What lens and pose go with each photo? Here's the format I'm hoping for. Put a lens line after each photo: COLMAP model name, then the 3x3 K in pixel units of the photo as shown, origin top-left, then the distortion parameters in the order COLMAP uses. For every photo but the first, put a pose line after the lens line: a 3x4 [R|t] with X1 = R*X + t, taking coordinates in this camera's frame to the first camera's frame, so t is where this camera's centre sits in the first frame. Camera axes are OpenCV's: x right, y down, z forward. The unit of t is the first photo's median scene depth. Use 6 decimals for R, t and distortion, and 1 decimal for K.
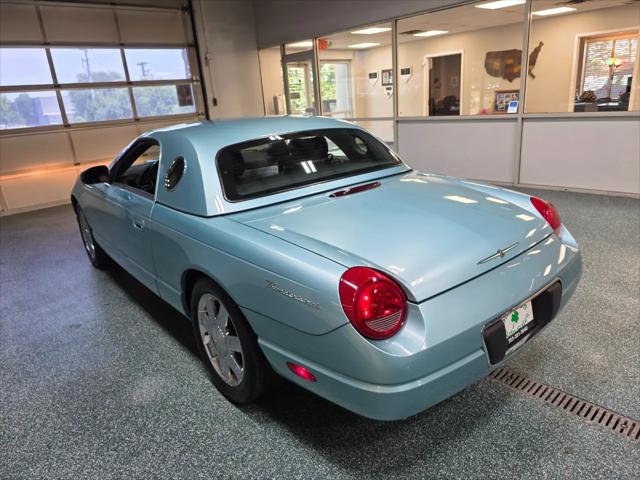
lens RADIAL K [[434.1, 0, 324.2], [0, 434.1, 235.9], [0, 0, 1]] dist [0.060558, -0.055396]
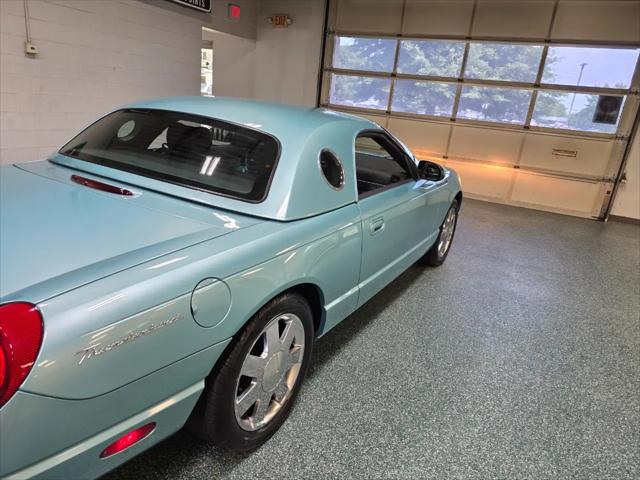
lens RADIAL K [[439.9, 0, 322.4], [0, 439.9, 244.9], [0, 0, 1]] dist [0.060350, -0.060291]
pose [[0.337774, 0.401088, -0.851491, 0.510829], [-0.408130, 0.877601, 0.251488, -0.211249], [0.848139, 0.262573, 0.460127, 0.563745]]
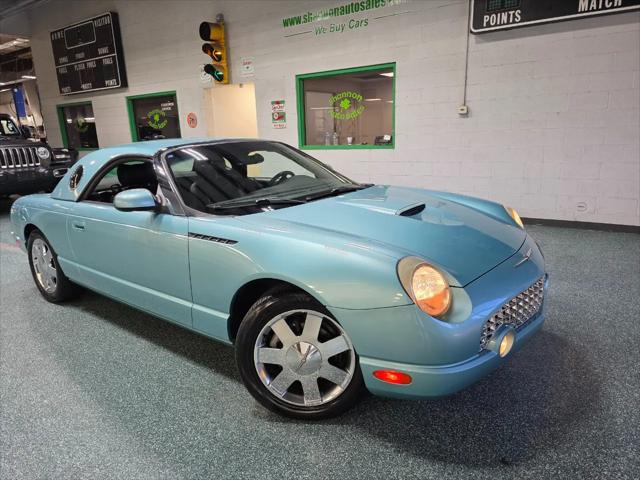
lens RADIAL K [[429.2, 0, 312.0], [0, 429.2, 236.6], [0, 0, 1]] dist [0.059143, -0.048107]
pose [[-0.971331, 0.155538, -0.179788, -0.168348], [0.038000, 0.848125, 0.528432, -0.456163], [0.234674, 0.506450, -0.829721, 1.531439]]
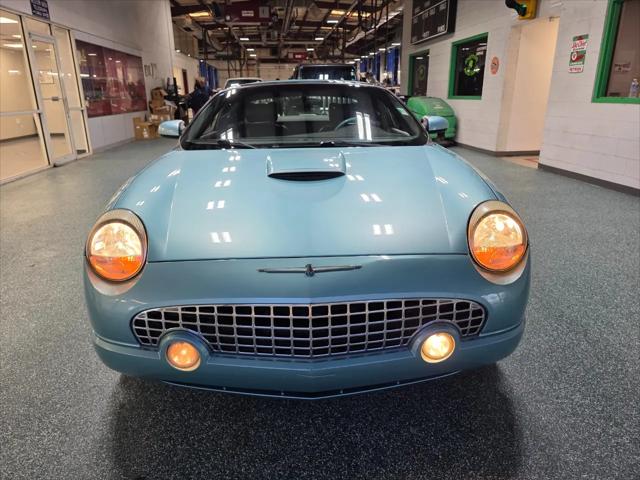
lens RADIAL K [[429.2, 0, 312.0], [0, 429.2, 236.6], [0, 0, 1]] dist [0.059143, -0.048107]
pose [[-0.788988, -0.108413, 0.604768, -0.666305], [0.259366, 0.833538, 0.487796, -0.356246], [-0.556980, 0.541721, -0.629533, 1.404951]]
